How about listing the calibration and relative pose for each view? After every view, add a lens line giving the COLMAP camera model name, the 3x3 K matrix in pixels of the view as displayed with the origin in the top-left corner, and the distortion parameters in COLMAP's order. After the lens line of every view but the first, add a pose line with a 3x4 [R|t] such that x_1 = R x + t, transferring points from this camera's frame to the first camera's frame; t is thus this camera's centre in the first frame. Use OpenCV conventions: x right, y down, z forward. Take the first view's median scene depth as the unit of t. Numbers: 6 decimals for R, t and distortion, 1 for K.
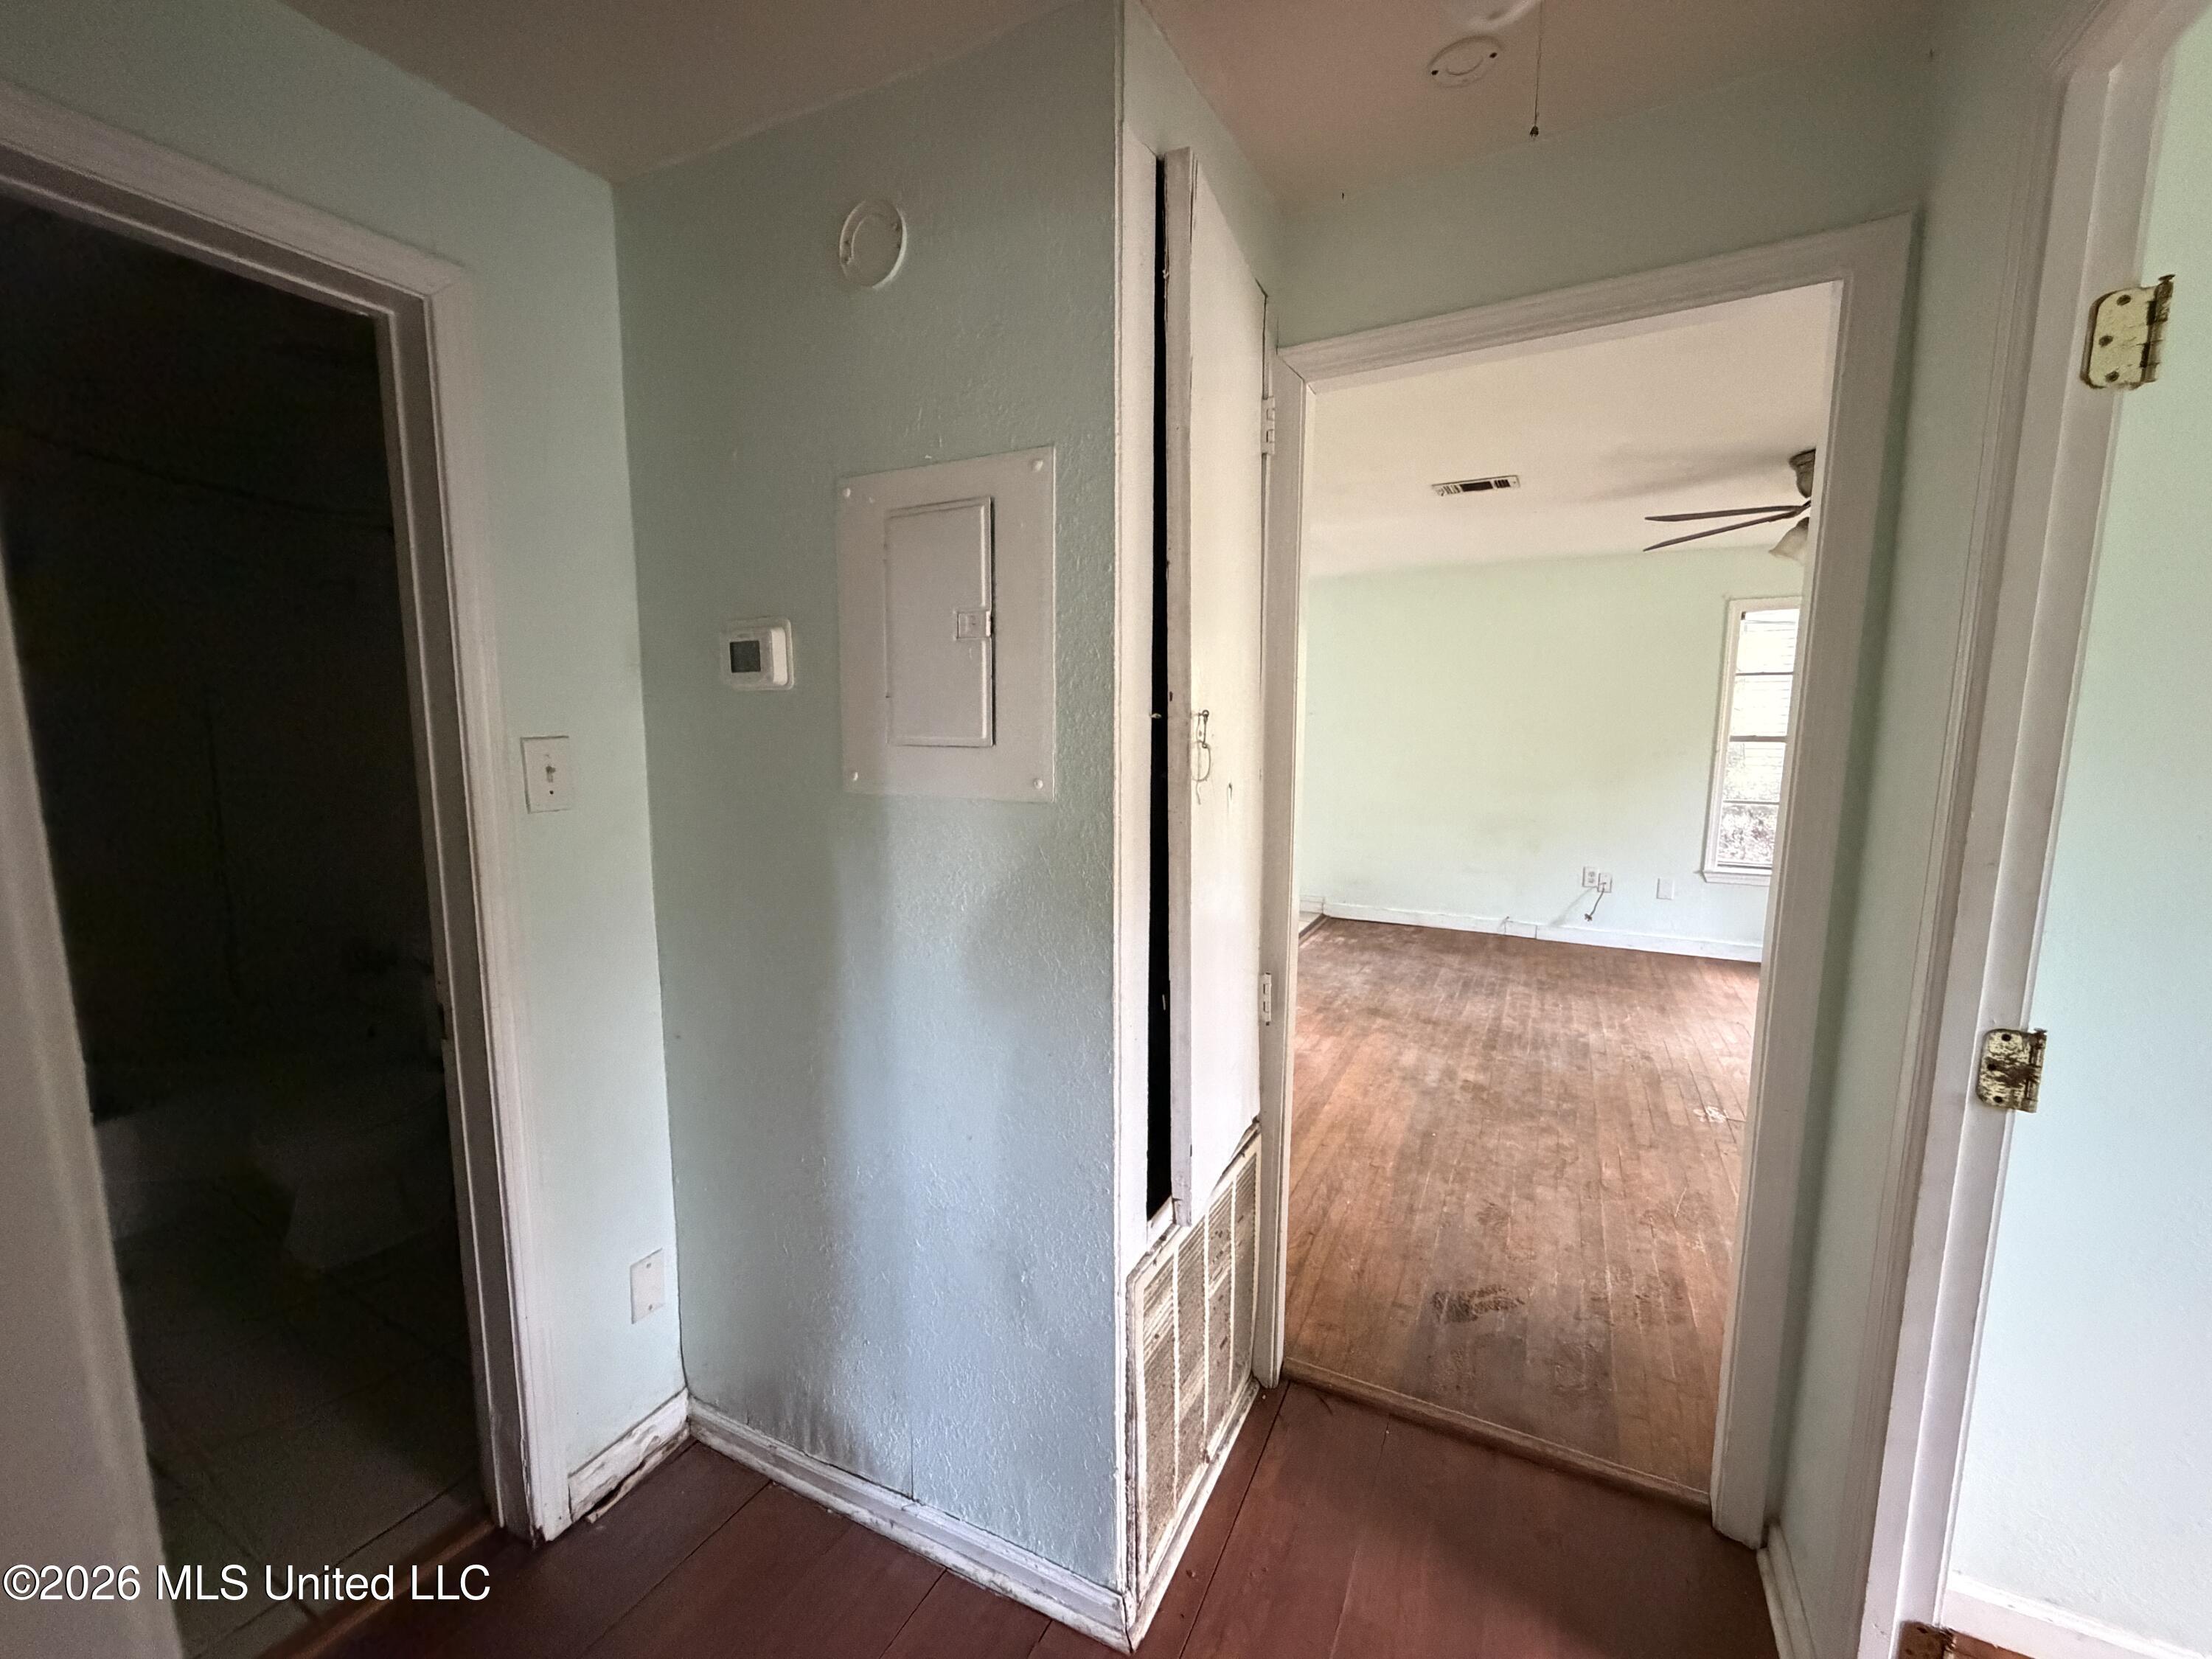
lens RADIAL K [[882.5, 0, 1099.6], [0, 882.5, 828.4], [0, 0, 1]] dist [-0.001816, 0.000489]
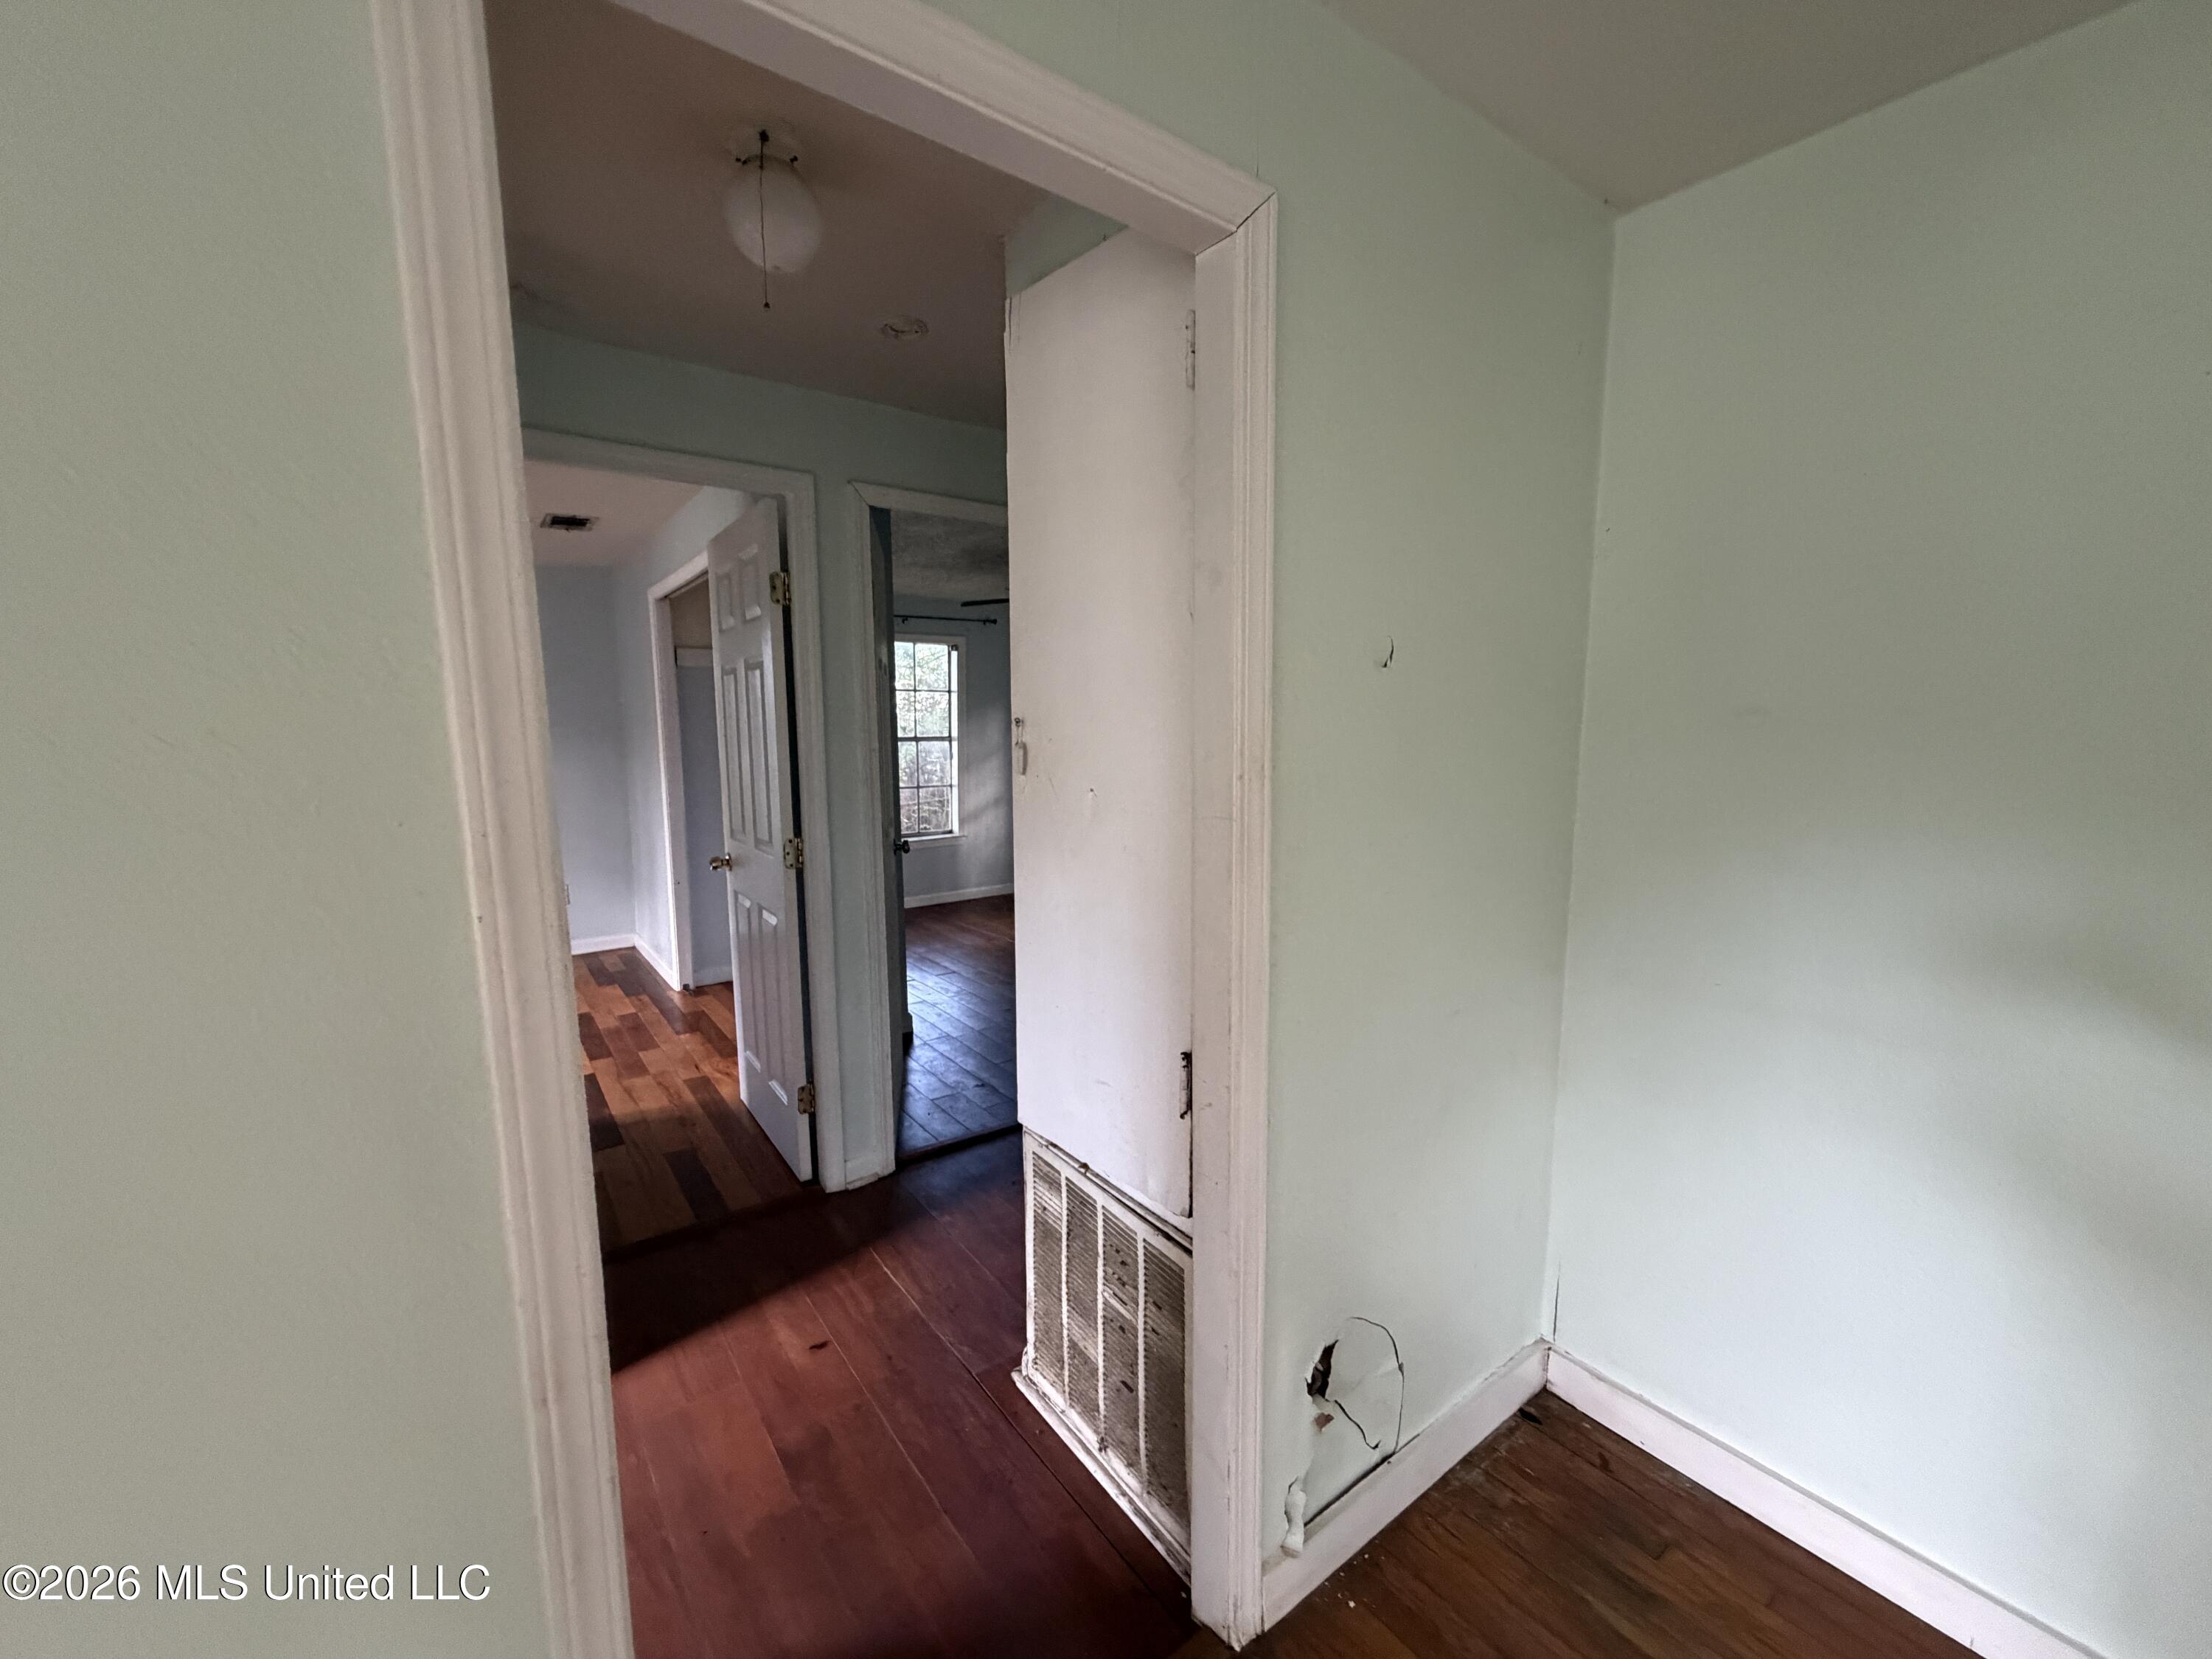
lens RADIAL K [[882.5, 0, 1099.6], [0, 882.5, 828.4], [0, 0, 1]] dist [-0.001816, 0.000489]
pose [[-0.433407, 0.114921, -0.893841, 0.470494], [-0.109858, 0.977702, 0.178971, -0.084870], [0.894477, 0.175763, -0.411118, 0.635949]]
